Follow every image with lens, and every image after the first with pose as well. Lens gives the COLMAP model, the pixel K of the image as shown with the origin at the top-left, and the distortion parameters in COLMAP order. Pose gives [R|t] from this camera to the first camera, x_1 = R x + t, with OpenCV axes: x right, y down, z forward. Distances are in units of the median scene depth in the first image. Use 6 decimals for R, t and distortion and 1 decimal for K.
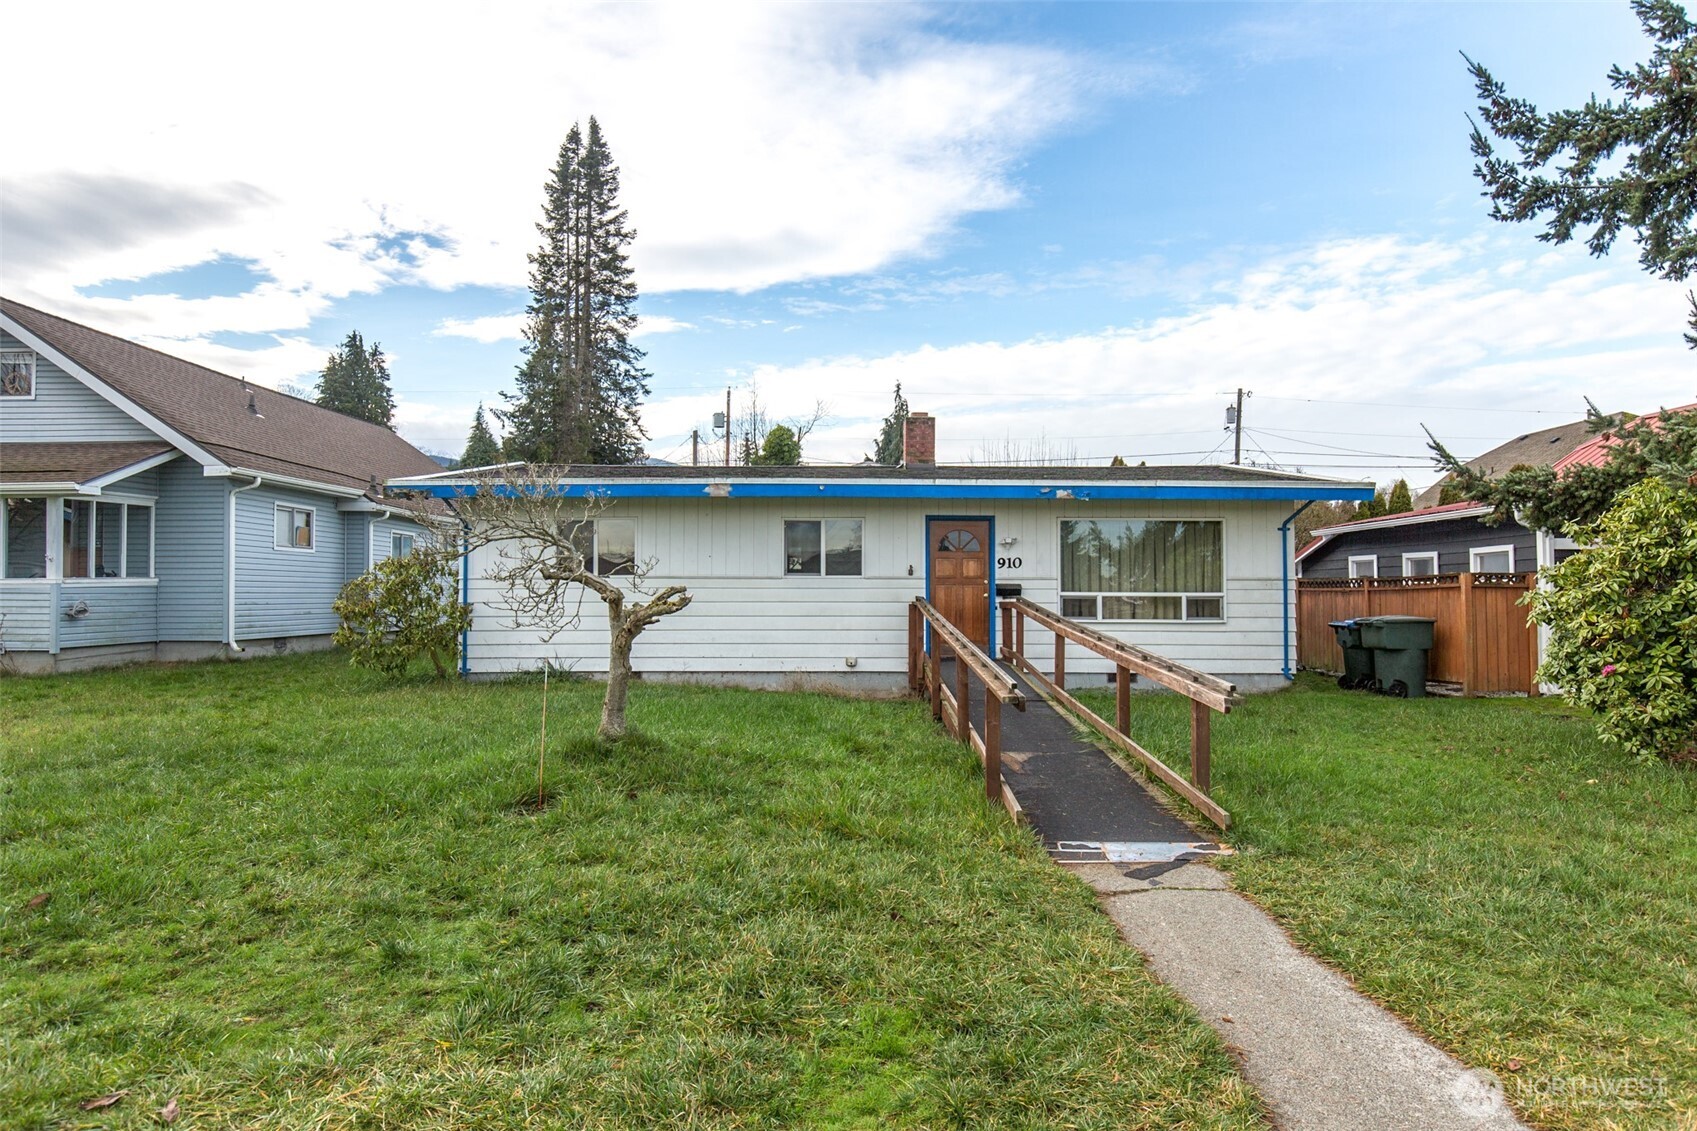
lens RADIAL K [[987.0, 0, 851.6], [0, 987.0, 574.2], [0, 0, 1]] dist [0.012532, -0.014088]
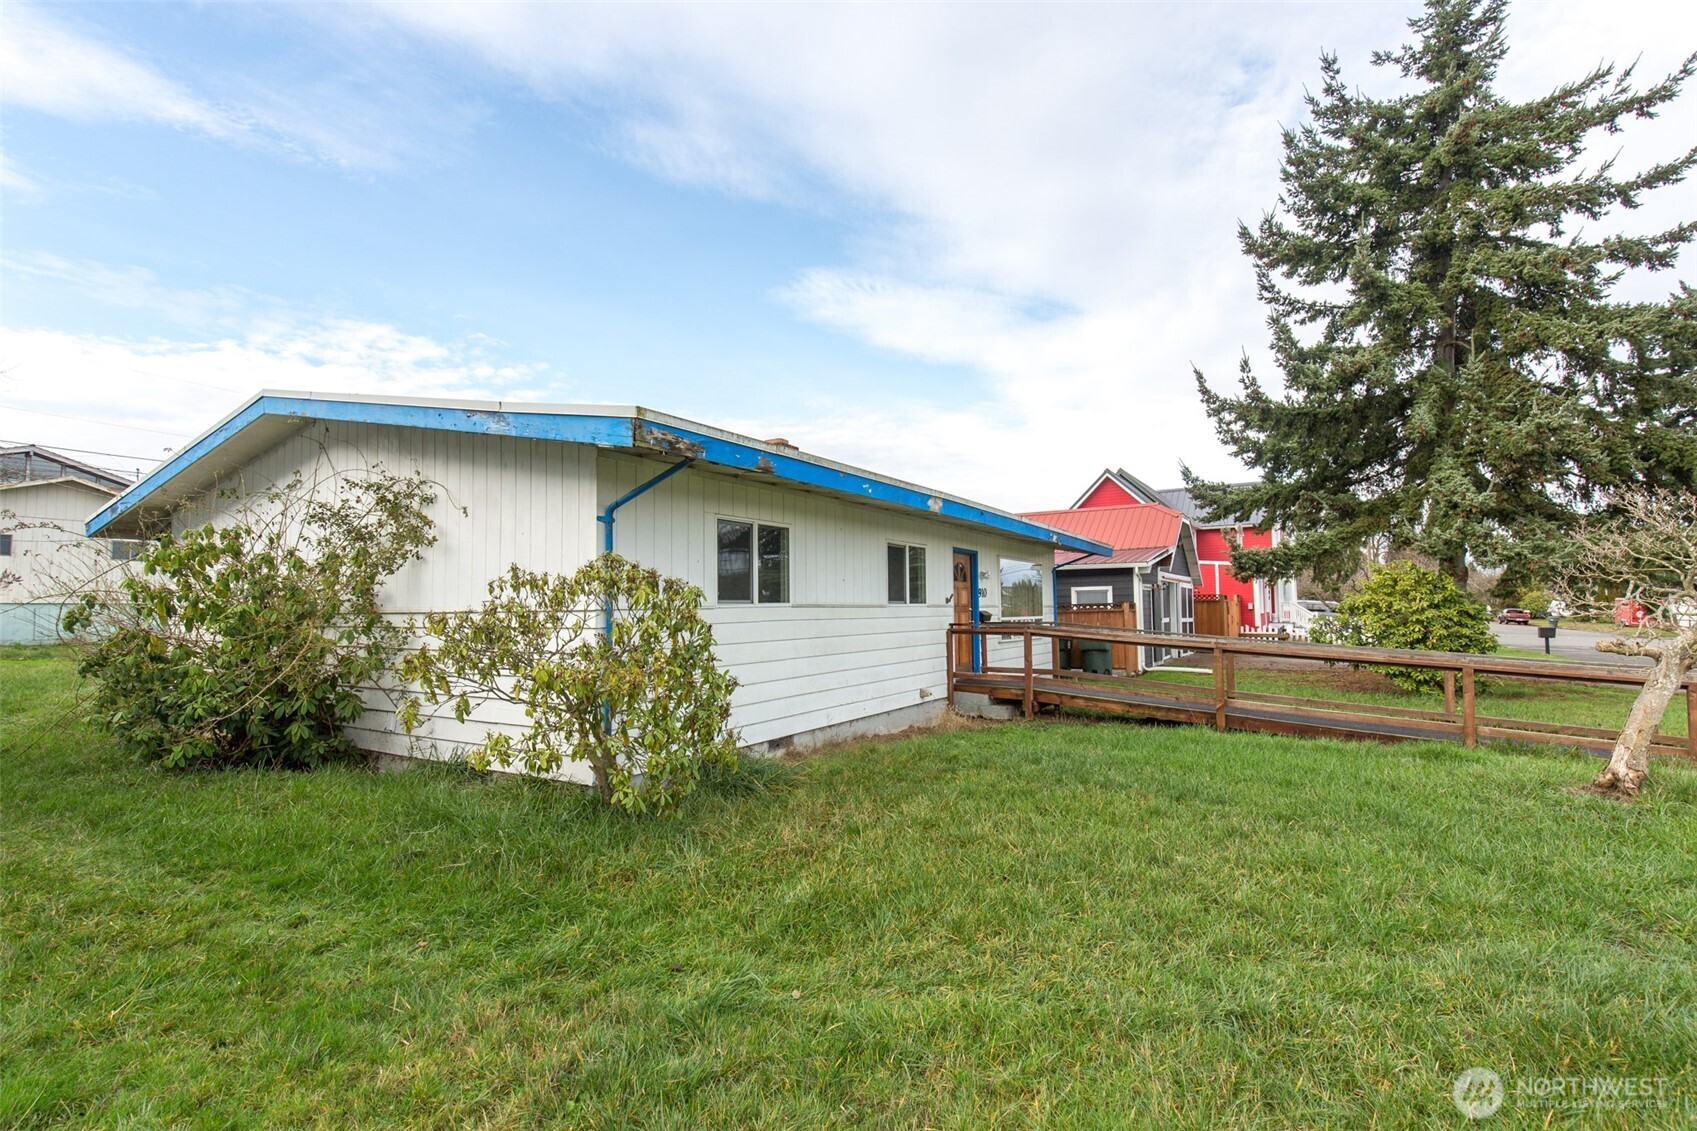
lens RADIAL K [[778.8, 0, 874.7], [0, 778.8, 578.8], [0, 0, 1]] dist [0.019471, -0.014743]
pose [[0.499498, 0.028385, 0.865850, -0.684489], [-0.003341, 0.999519, -0.030840, 0.000335], [-0.866309, 0.012511, 0.499352, 0.651533]]
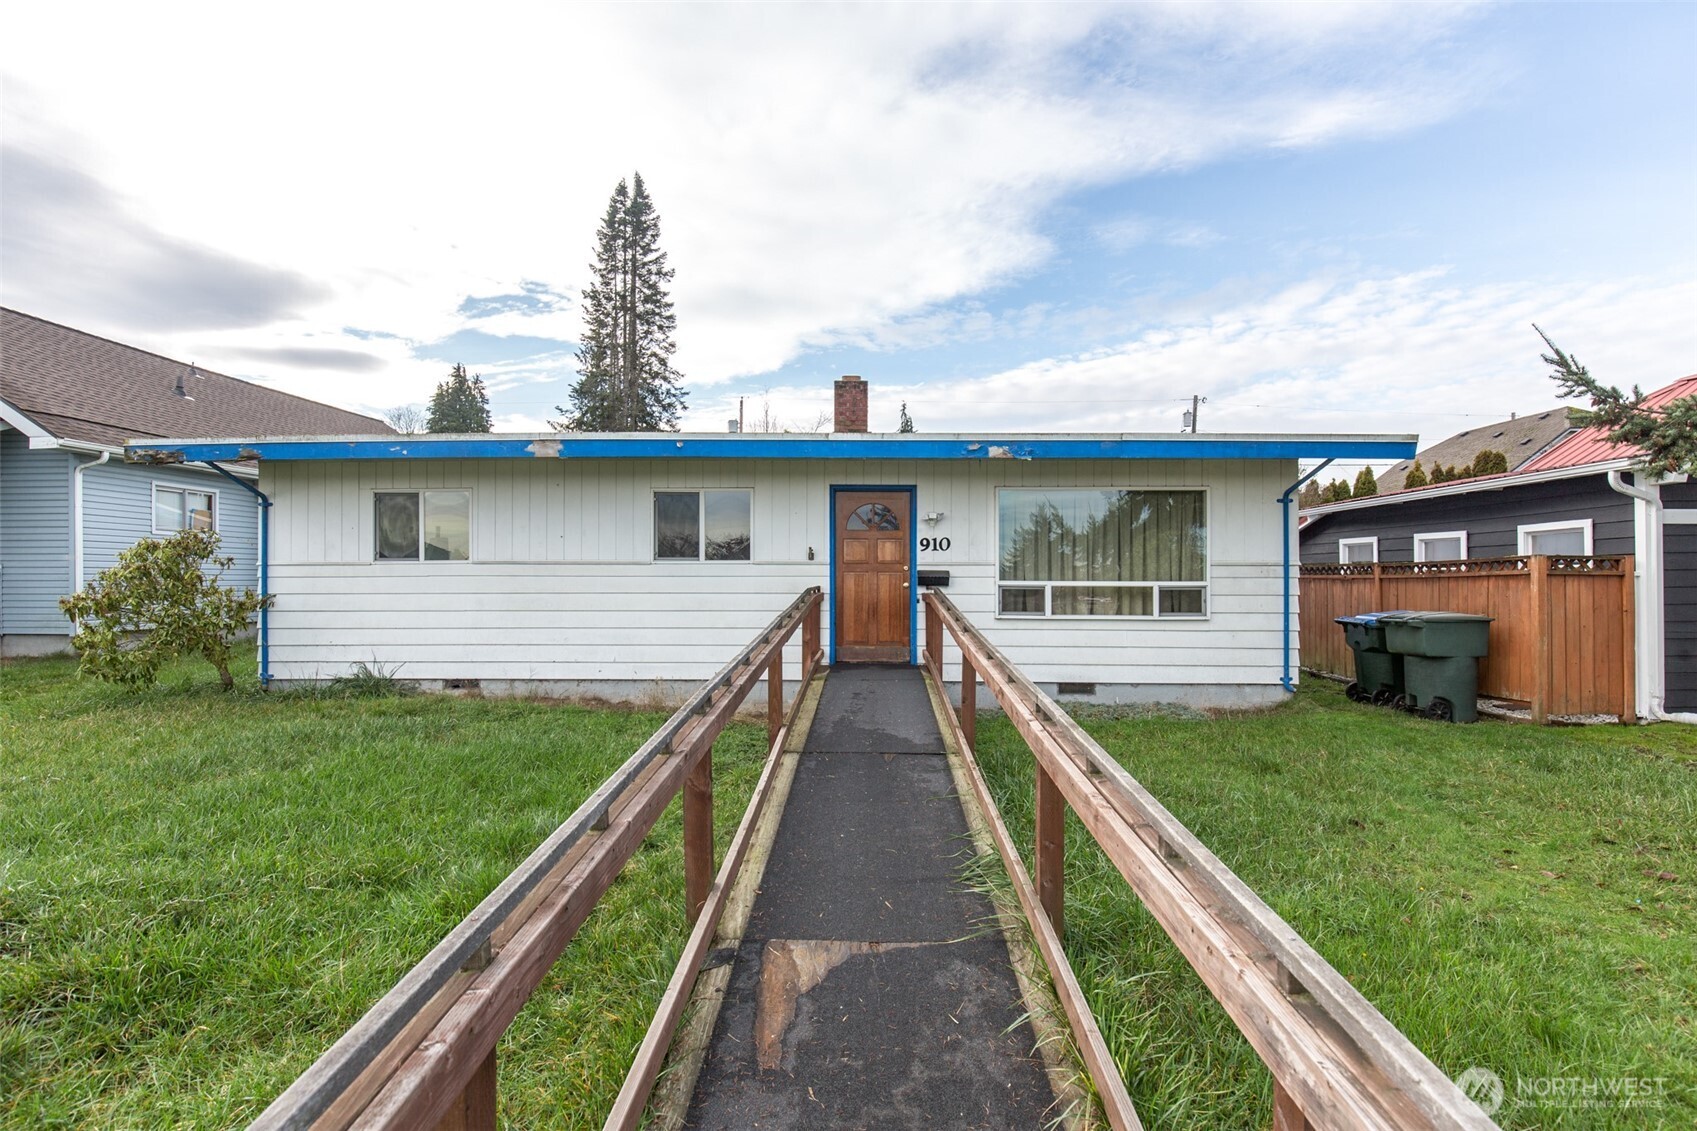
lens RADIAL K [[786.7, 0, 853.5], [0, 786.7, 577.2], [0, 0, 1]] dist [-0.001521, -0.007331]
pose [[0.999639, -0.000450, -0.026847, 0.110640], [0.000954, 0.999823, 0.018763, 0.003035], [0.026833, -0.018782, 0.999463, 0.362796]]
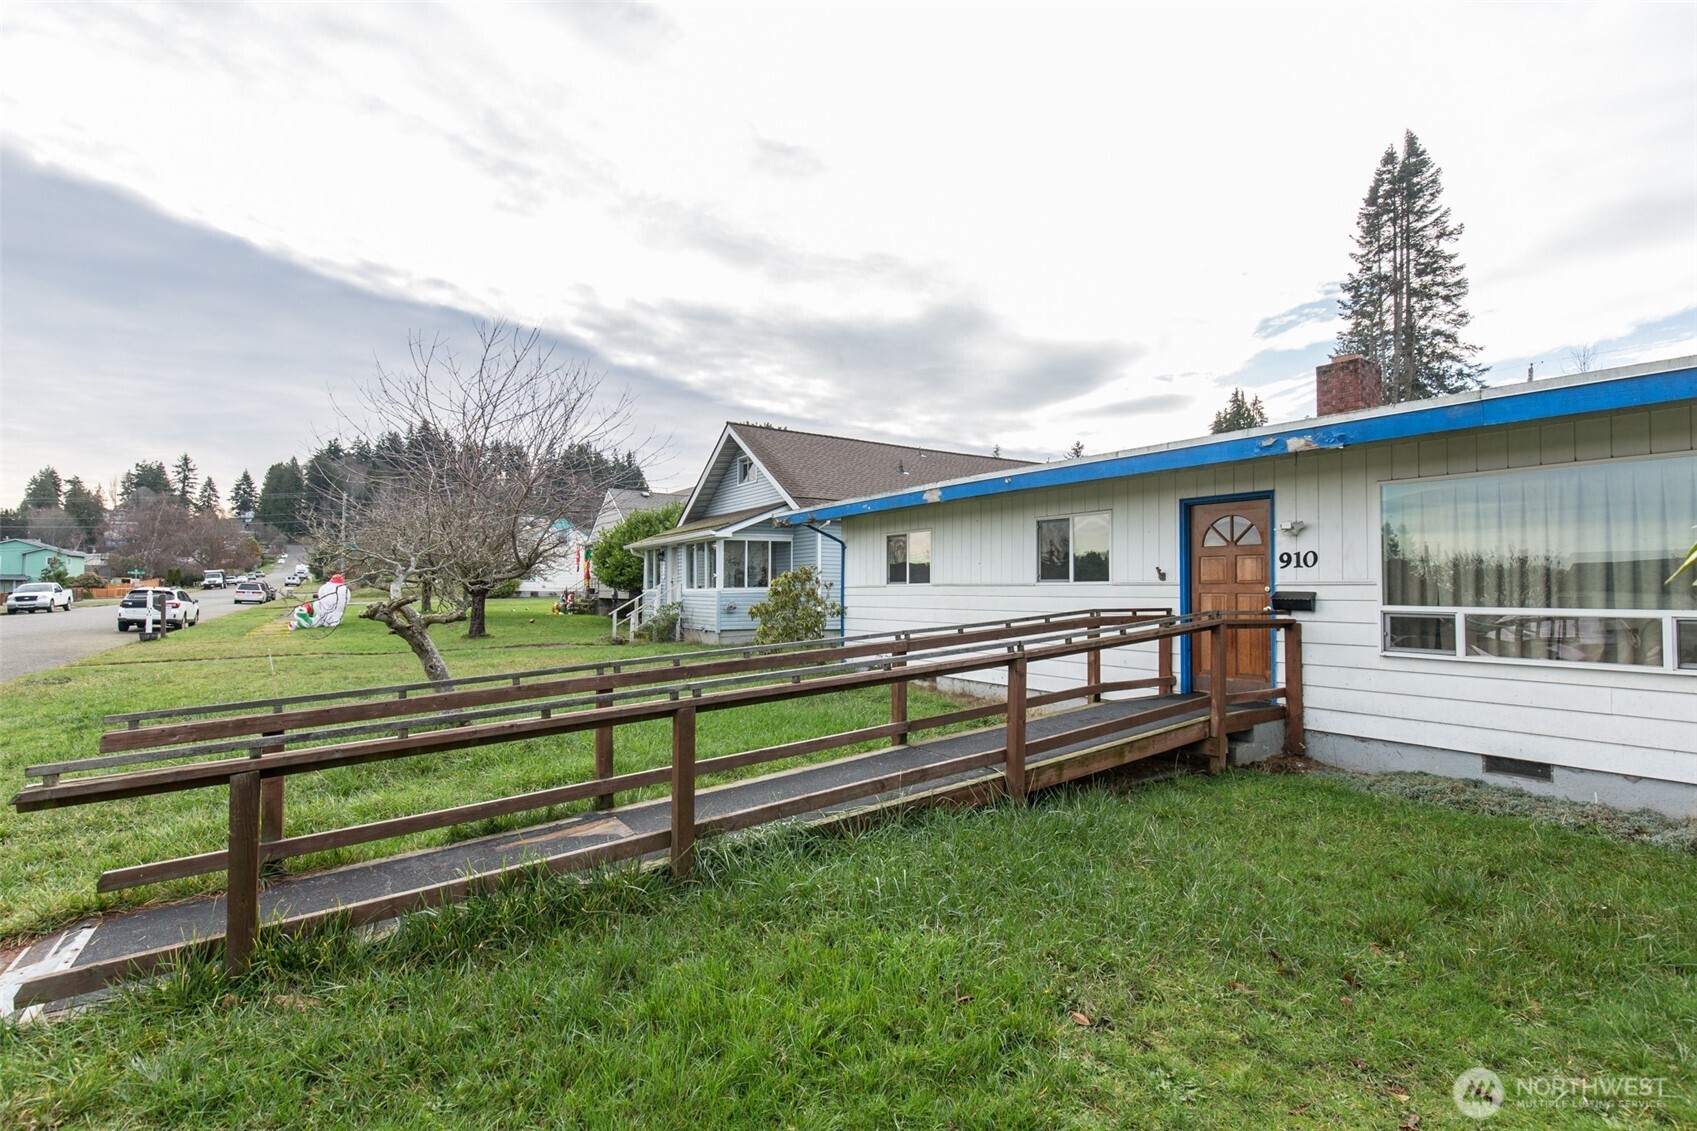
lens RADIAL K [[786.7, 0, 852.6], [0, 786.7, 574.9], [0, 0, 1]] dist [-0.001521, -0.007331]
pose [[0.548818, -0.019603, -0.835712, 0.428507], [0.010292, 0.999808, -0.016693, 0.004017], [0.835879, 0.000561, 0.548914, 0.466463]]
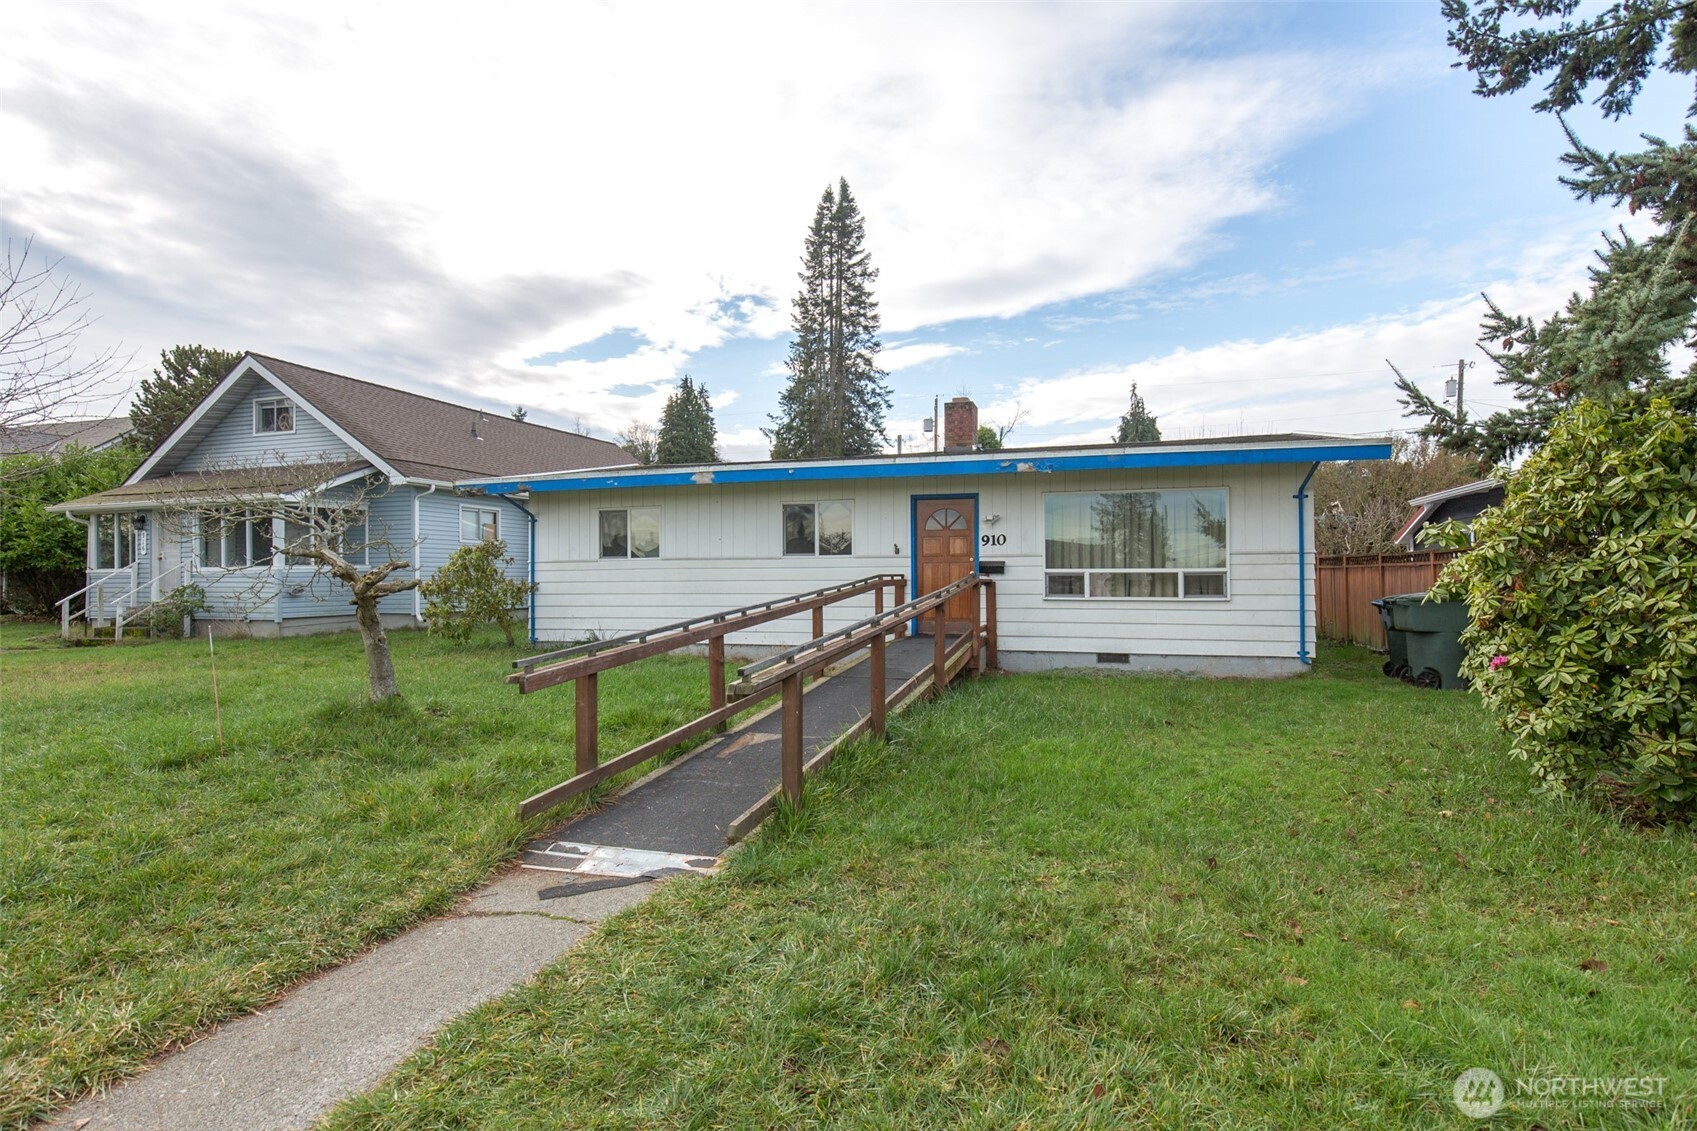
lens RADIAL K [[844.5, 0, 849.6], [0, 844.5, 574.9], [0, 0, 1]] dist [-0.000982, -0.006336]
pose [[0.953532, -0.007006, -0.301211, 0.275243], [0.011634, 0.999840, 0.013574, 0.010113], [0.301068, -0.016447, 0.953461, 0.145575]]
